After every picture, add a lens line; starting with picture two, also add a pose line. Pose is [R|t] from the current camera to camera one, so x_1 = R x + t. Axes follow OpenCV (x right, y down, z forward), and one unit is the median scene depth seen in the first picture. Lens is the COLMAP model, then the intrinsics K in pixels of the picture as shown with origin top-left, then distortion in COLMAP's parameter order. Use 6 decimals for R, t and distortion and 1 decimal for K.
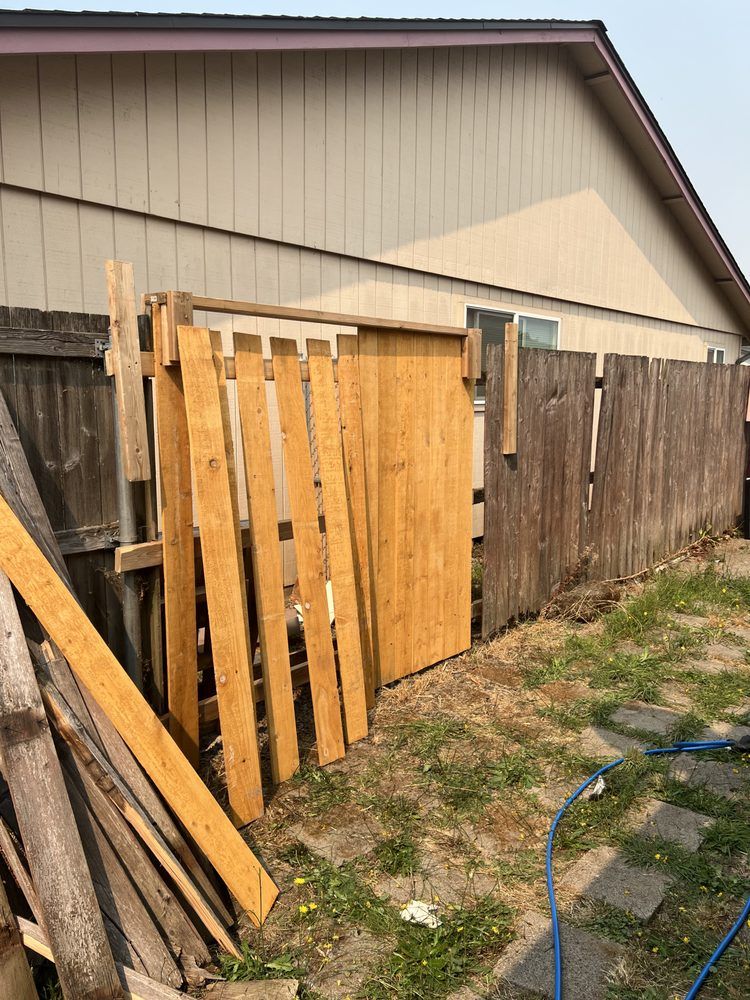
lens RADIAL K [[744.2, 0, 375.0], [0, 744.2, 500.0], [0, 0, 1]] dist [0.063905, -0.066337]
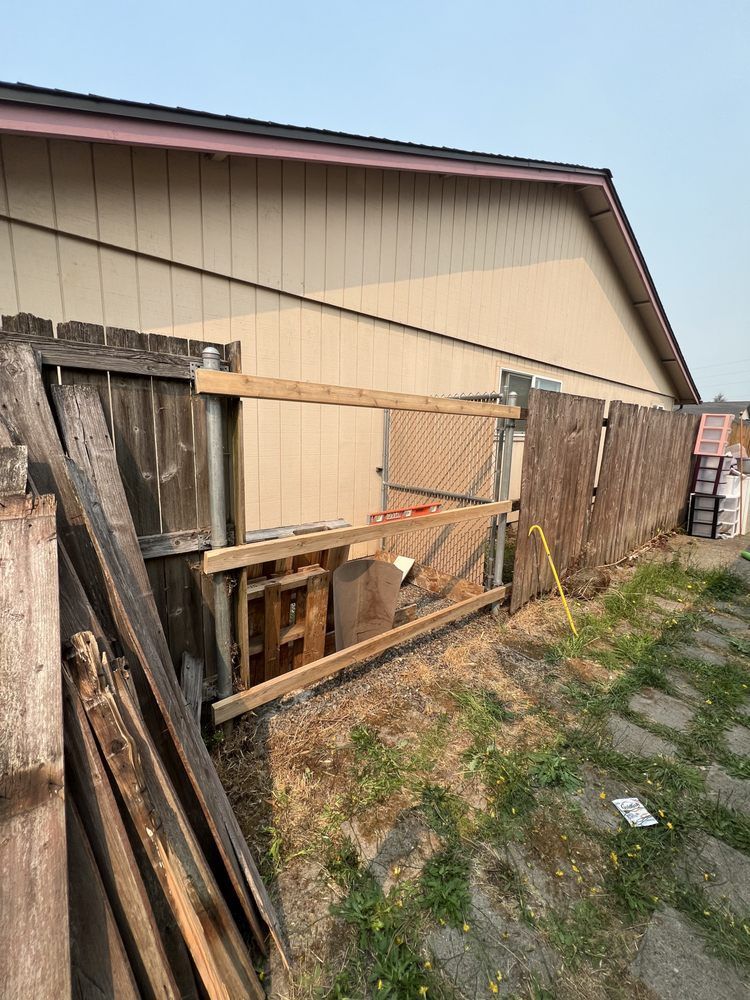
lens RADIAL K [[396.7, 0, 374.9], [0, 396.7, 502.5], [0, 0, 1]] dist [-0.000646, 0.000018]
pose [[0.989895, 0.051750, -0.132025, -0.010335], [-0.046382, 0.997980, 0.043415, -0.024514], [0.134005, -0.036853, 0.990295, 0.235216]]
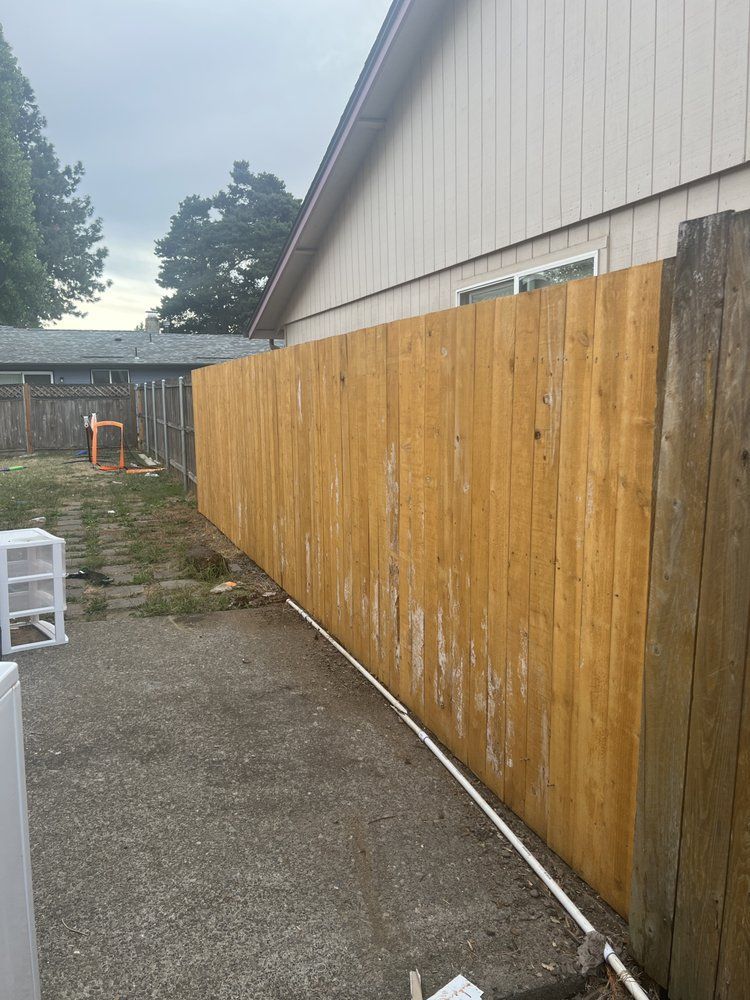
lens RADIAL K [[741.8, 0, 365.8], [0, 741.8, 500.1], [0, 0, 1]] dist [0.054136, -0.063225]
pose [[-0.456202, 0.129039, -0.880471, 1.252640], [-0.113870, 0.972832, 0.201575, -0.232591], [0.882561, 0.192218, -0.429114, 1.685246]]
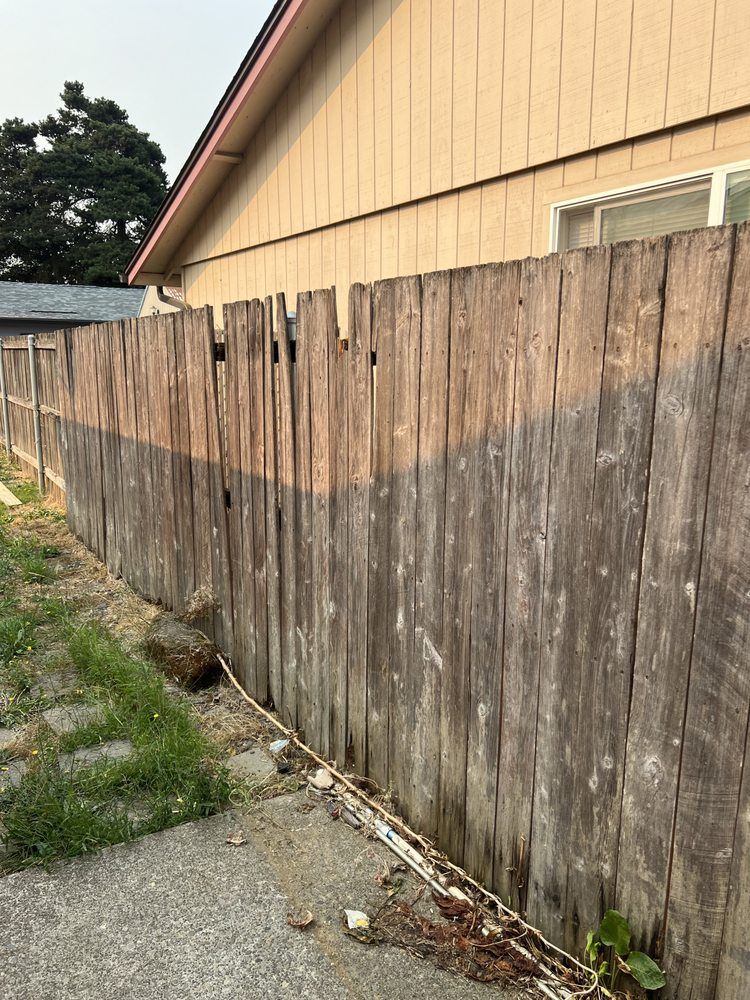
lens RADIAL K [[744.2, 0, 375.0], [0, 744.2, 500.0], [0, 0, 1]] dist [0.063905, -0.066337]
pose [[-0.258508, 0.178099, -0.949450, 0.902079], [-0.139727, 0.965628, 0.219177, -0.195490], [0.955850, 0.189323, -0.224737, 1.308792]]
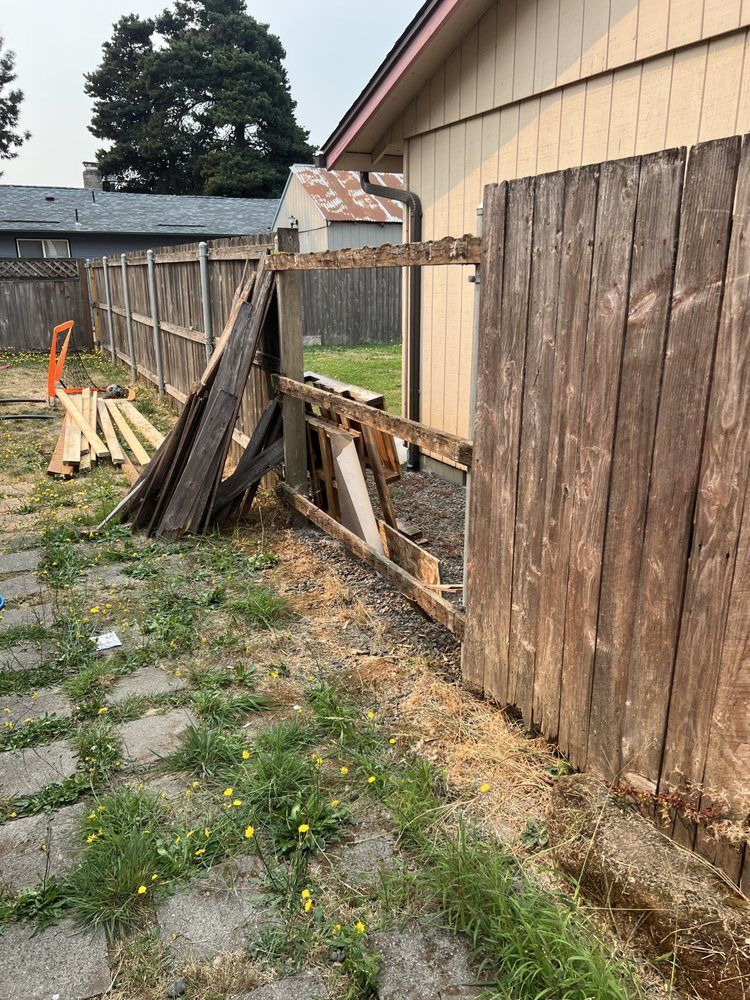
lens RADIAL K [[744.2, 0, 375.0], [0, 744.2, 500.0], [0, 0, 1]] dist [0.063905, -0.066337]
pose [[-0.382229, 0.265867, -0.884995, 0.593755], [-0.125019, 0.934033, 0.334594, -0.136139], [0.915571, 0.238533, -0.323776, 0.942741]]
